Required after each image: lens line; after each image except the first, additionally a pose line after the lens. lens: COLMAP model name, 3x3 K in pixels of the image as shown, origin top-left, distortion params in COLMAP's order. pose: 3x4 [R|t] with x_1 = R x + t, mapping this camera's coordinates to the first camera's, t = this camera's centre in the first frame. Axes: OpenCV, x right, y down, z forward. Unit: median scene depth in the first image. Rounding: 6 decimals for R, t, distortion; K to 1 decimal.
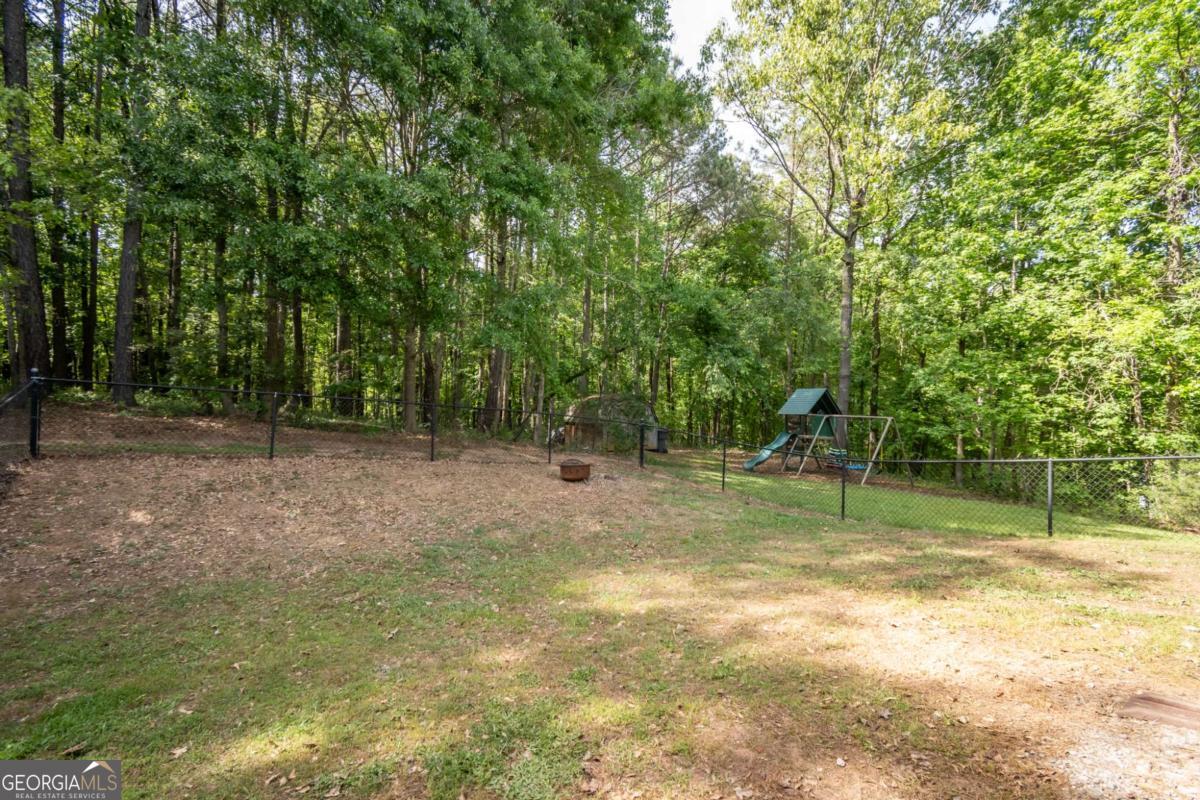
lens RADIAL K [[533.0, 0, 600.0], [0, 533.0, 400.0], [0, 0, 1]] dist [0.009100, -0.000848]
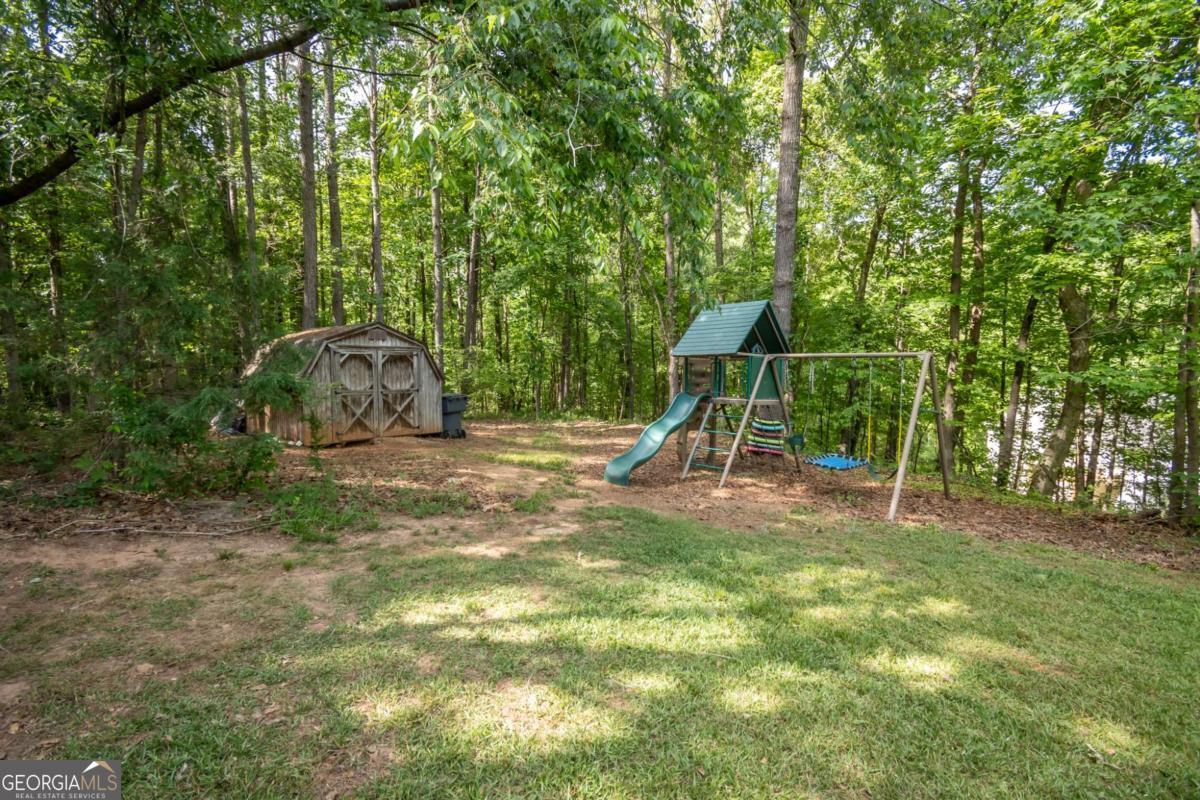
lens RADIAL K [[533.0, 0, 600.0], [0, 533.0, 400.0], [0, 0, 1]] dist [0.009100, -0.000848]
pose [[0.963751, -0.036632, 0.264275, 0.142946], [0.017085, 0.996970, 0.075888, 0.028759], [-0.266254, -0.068622, 0.961457, 0.559289]]
